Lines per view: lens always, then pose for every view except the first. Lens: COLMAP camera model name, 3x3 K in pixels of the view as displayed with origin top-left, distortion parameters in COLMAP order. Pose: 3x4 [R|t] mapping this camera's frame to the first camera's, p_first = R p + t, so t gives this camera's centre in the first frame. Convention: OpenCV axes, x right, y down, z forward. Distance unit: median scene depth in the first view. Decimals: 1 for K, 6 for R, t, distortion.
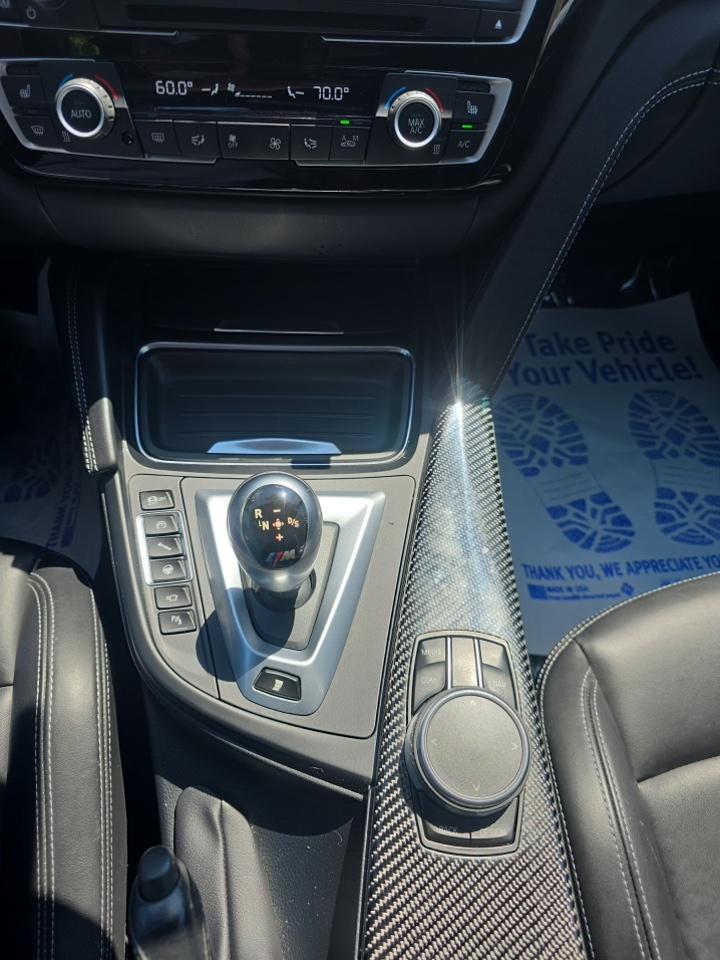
lens RADIAL K [[653.0, 0, 360.0], [0, 653.0, 480.0], [0, 0, 1]] dist [0.037556, -0.041882]
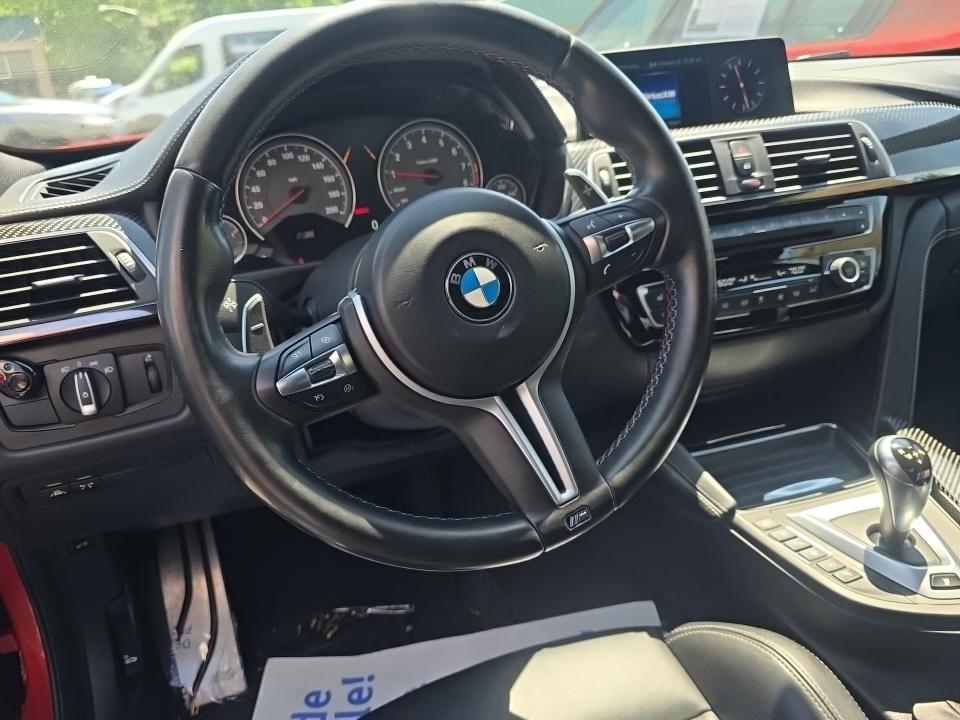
lens RADIAL K [[775.2, 0, 480.0], [0, 775.2, 360.0], [0, 0, 1]] dist [-0.006892, -0.005449]
pose [[0.964670, -0.215342, 0.151786, -1.337163], [0.263420, 0.798413, -0.541430, 0.602509], [-0.004596, 0.562285, 0.826931, -0.717700]]
